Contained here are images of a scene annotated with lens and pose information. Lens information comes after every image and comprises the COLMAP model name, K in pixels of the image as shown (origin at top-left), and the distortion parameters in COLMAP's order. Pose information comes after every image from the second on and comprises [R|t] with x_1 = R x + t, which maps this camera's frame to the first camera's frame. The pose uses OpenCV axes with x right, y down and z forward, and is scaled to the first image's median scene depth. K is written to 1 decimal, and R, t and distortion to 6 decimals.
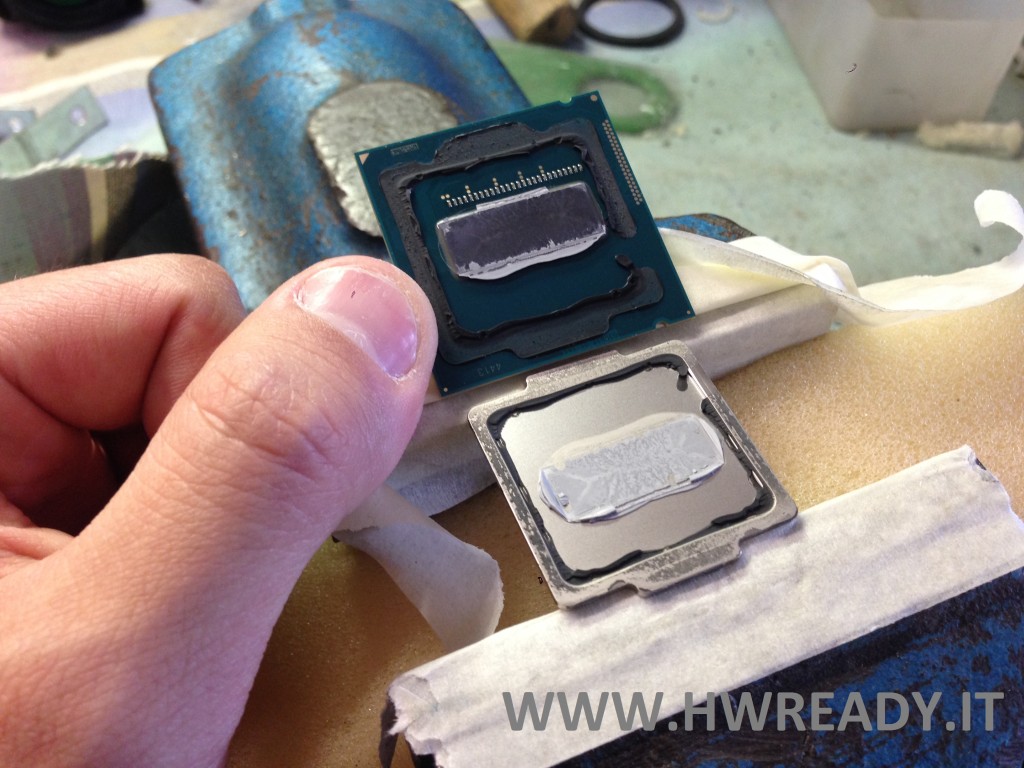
lens RADIAL K [[966.1, 0, 509.0], [0, 966.1, 358.9], [0, 0, 1]] dist [0.131071, -0.210715]
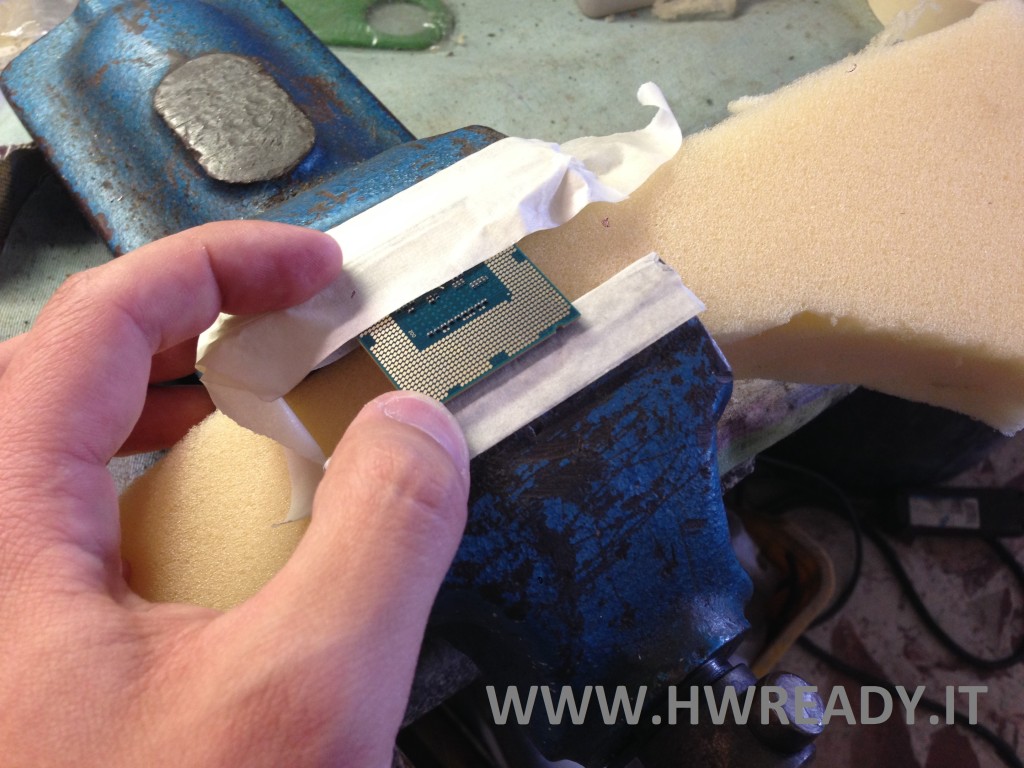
lens RADIAL K [[966.1, 0, 509.0], [0, 966.1, 358.9], [0, 0, 1]] dist [0.131071, -0.210715]
pose [[0.969385, -0.207135, 0.131860, -0.000409], [0.192075, 0.974222, 0.118318, 0.016551], [-0.152969, -0.089369, 0.984182, -0.316936]]
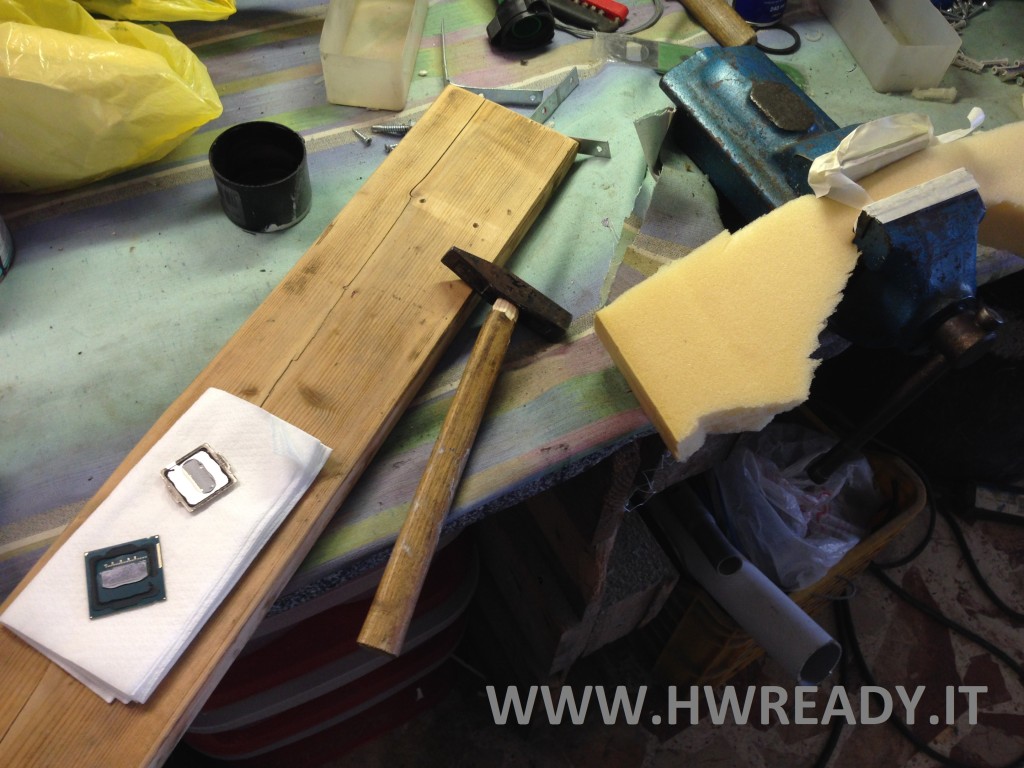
lens RADIAL K [[966.1, 0, 509.0], [0, 966.1, 358.9], [0, 0, 1]] dist [0.131071, -0.210715]
pose [[0.994828, -0.039925, 0.093403, -1.327318], [0.035169, 0.998027, 0.052014, 0.417231], [-0.095295, -0.048460, 0.994269, -2.149092]]
